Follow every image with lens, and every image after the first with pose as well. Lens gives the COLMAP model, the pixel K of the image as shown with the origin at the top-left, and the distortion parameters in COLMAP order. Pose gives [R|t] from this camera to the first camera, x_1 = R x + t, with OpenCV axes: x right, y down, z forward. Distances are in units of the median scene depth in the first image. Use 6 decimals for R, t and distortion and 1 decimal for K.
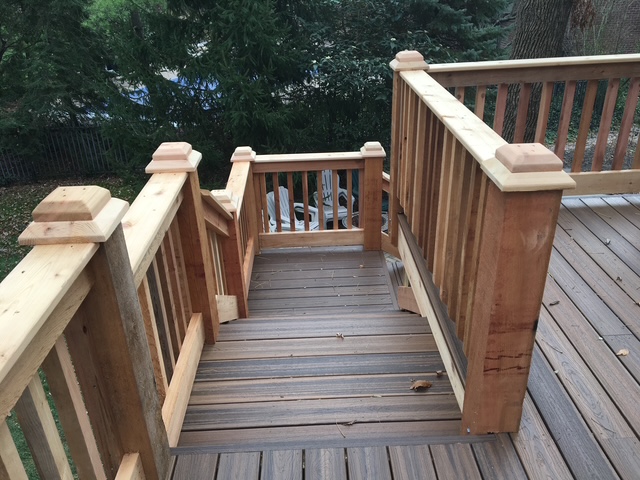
lens RADIAL K [[540.4, 0, 321.9], [0, 540.4, 242.9], [0, 0, 1]] dist [0.089104, -0.126848]
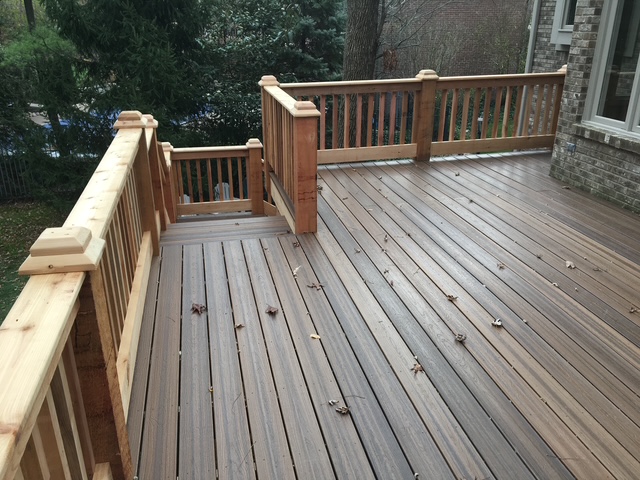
lens RADIAL K [[540.4, 0, 319.8], [0, 540.4, 237.9], [0, 0, 1]] dist [0.089104, -0.126848]
pose [[0.981212, -0.044442, 0.187744, -0.022074], [0.060888, 0.994708, -0.082758, 0.228157], [-0.183073, 0.092634, 0.978725, -0.493176]]
